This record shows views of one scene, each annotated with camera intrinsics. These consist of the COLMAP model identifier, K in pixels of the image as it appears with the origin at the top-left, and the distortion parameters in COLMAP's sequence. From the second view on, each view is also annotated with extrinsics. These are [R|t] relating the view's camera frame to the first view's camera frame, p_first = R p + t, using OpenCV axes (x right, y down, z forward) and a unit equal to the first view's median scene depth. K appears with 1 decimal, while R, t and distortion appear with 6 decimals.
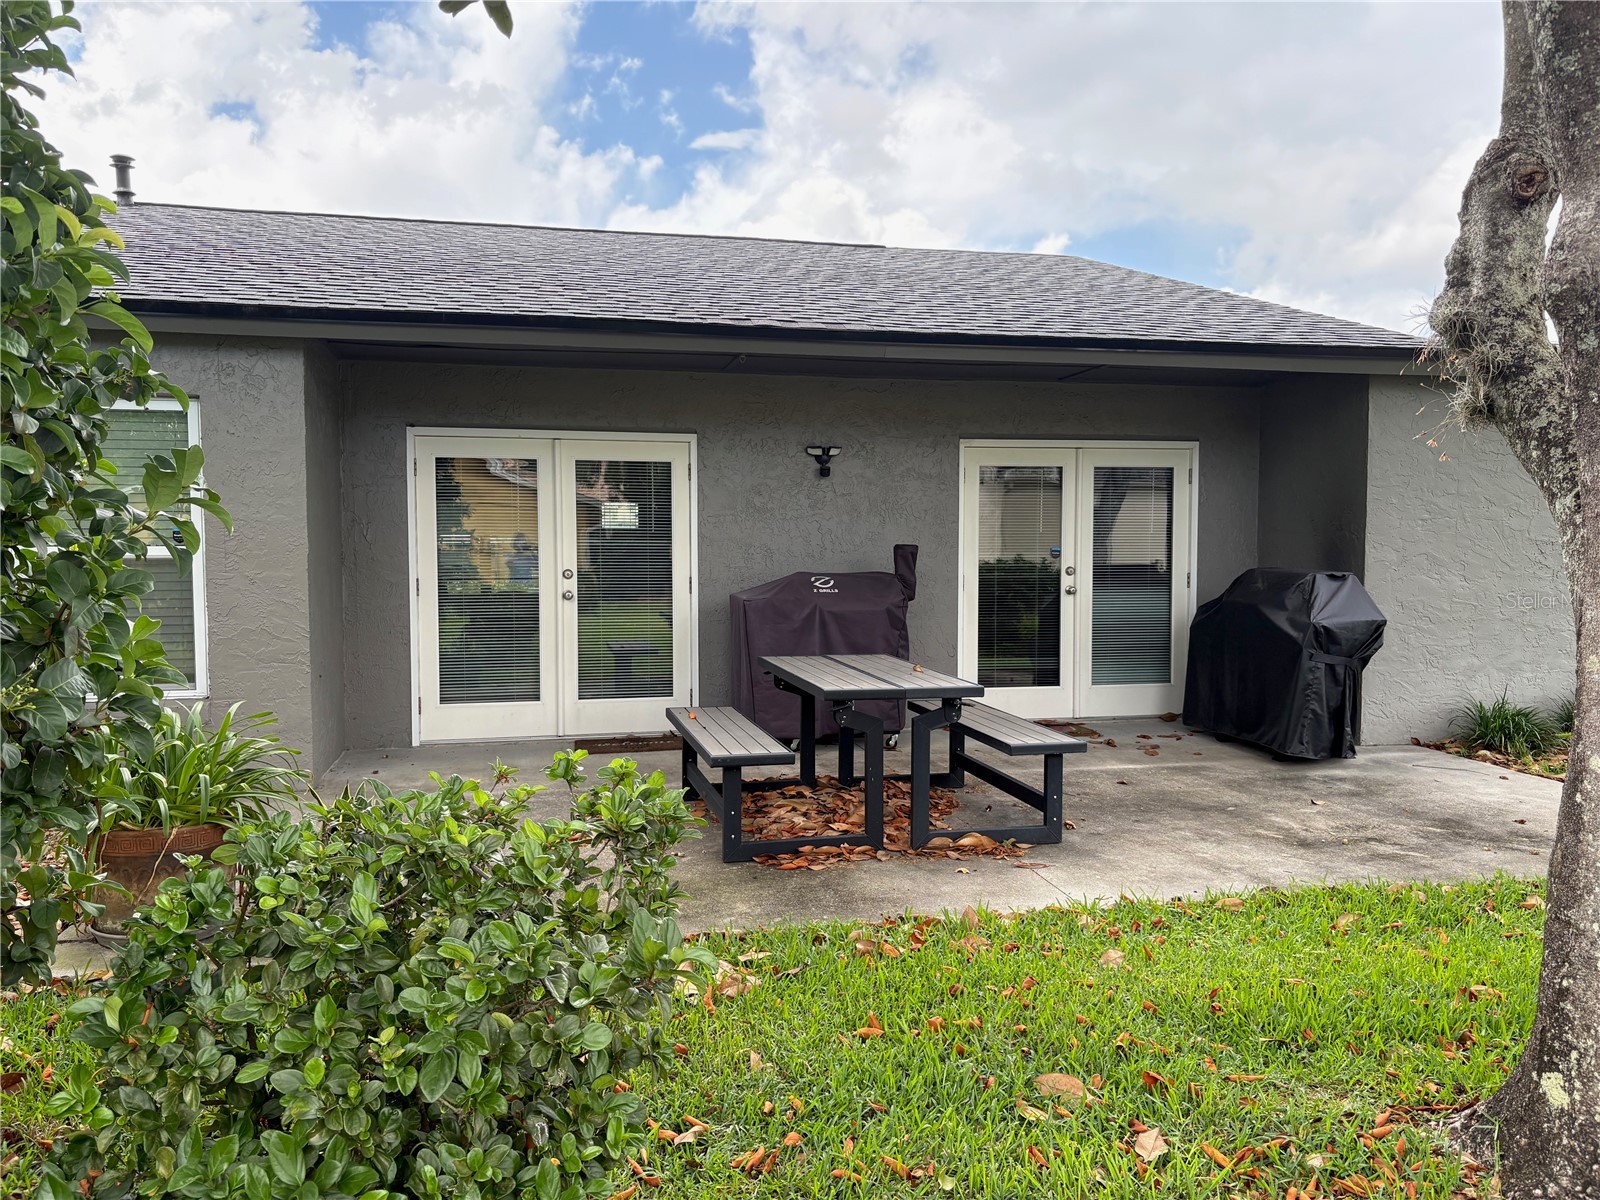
lens RADIAL K [[1214.5, 0, 802.8], [0, 1214.5, 609.4], [0, 0, 1]] dist [0.060468, -0.069471]
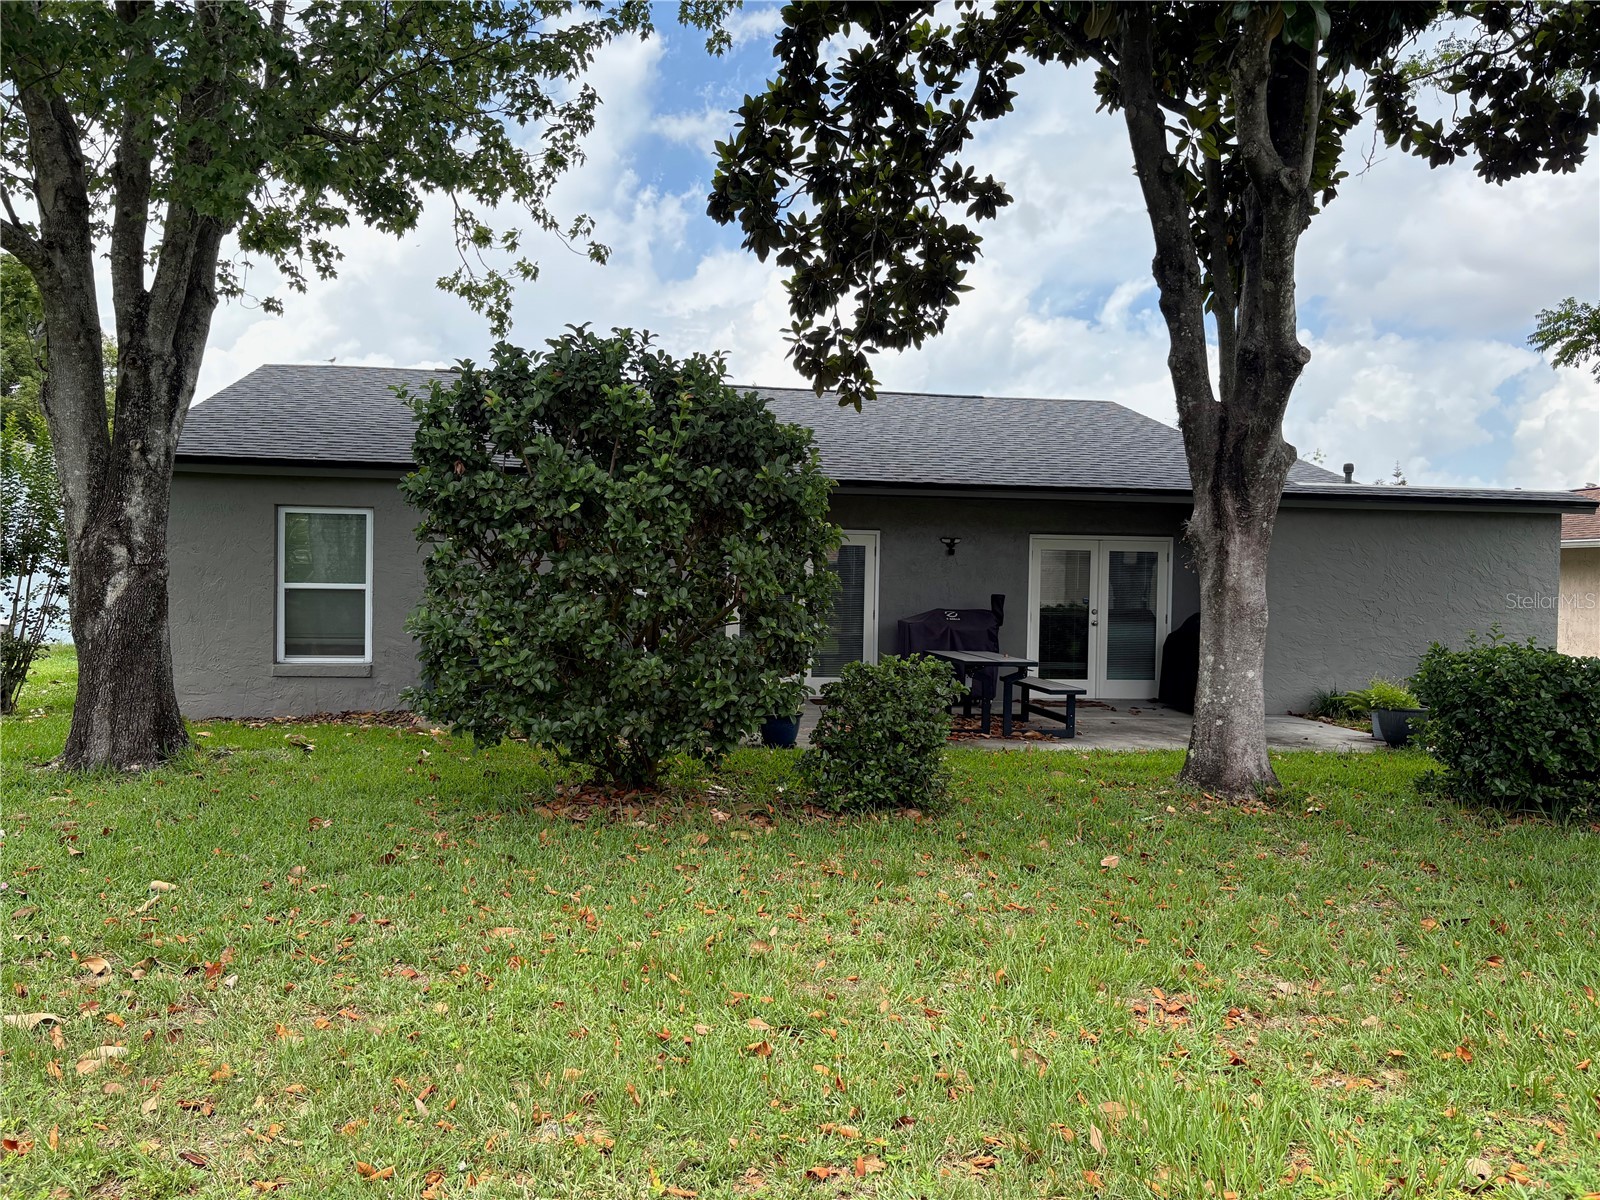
lens RADIAL K [[1214.5, 0, 802.8], [0, 1214.5, 609.4], [0, 0, 1]] dist [0.060468, -0.069471]
pose [[0.998217, 0.021871, -0.055541, -0.097867], [-0.023717, 0.999180, -0.032801, 0.032836], [0.054778, 0.034060, 0.997917, -0.769018]]
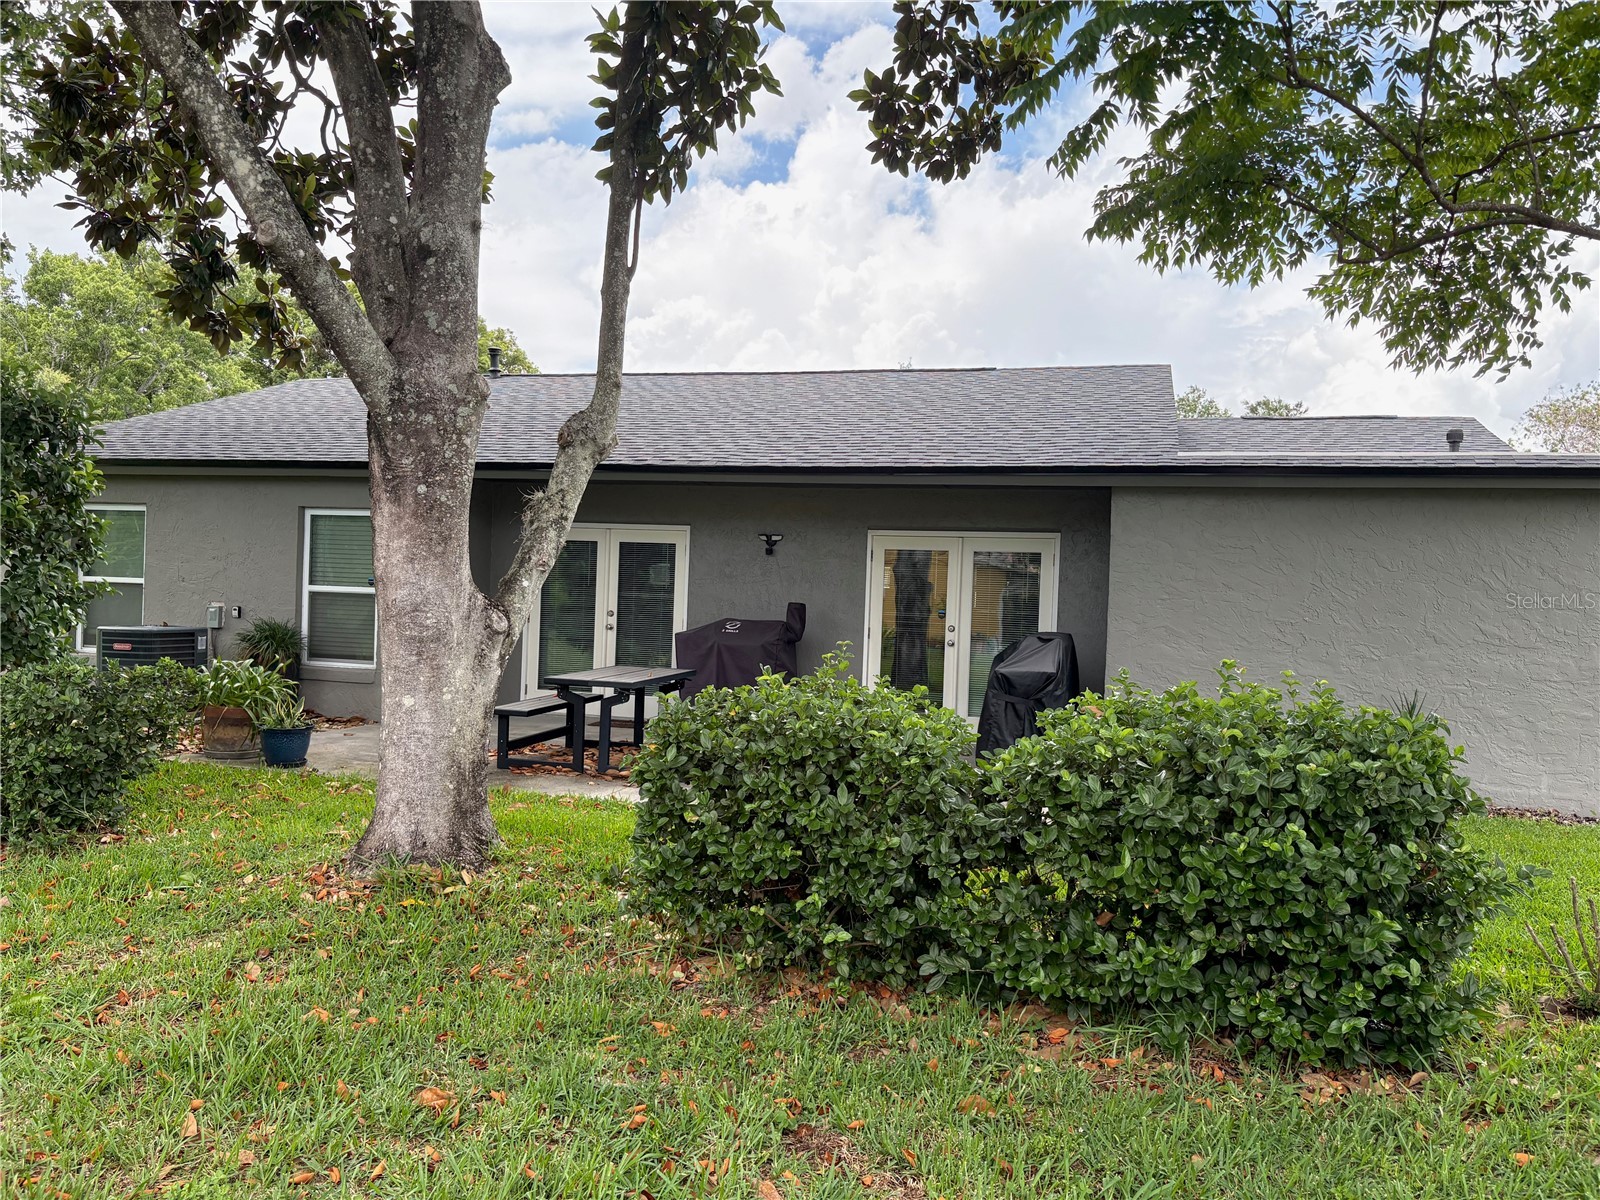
lens RADIAL K [[1214.5, 0, 802.8], [0, 1214.5, 609.4], [0, 0, 1]] dist [0.060468, -0.069471]
pose [[0.881757, 0.041096, -0.469910, 0.745327], [-0.062976, 0.997536, -0.030932, -0.001217], [0.467480, 0.056868, 0.882172, -0.266873]]
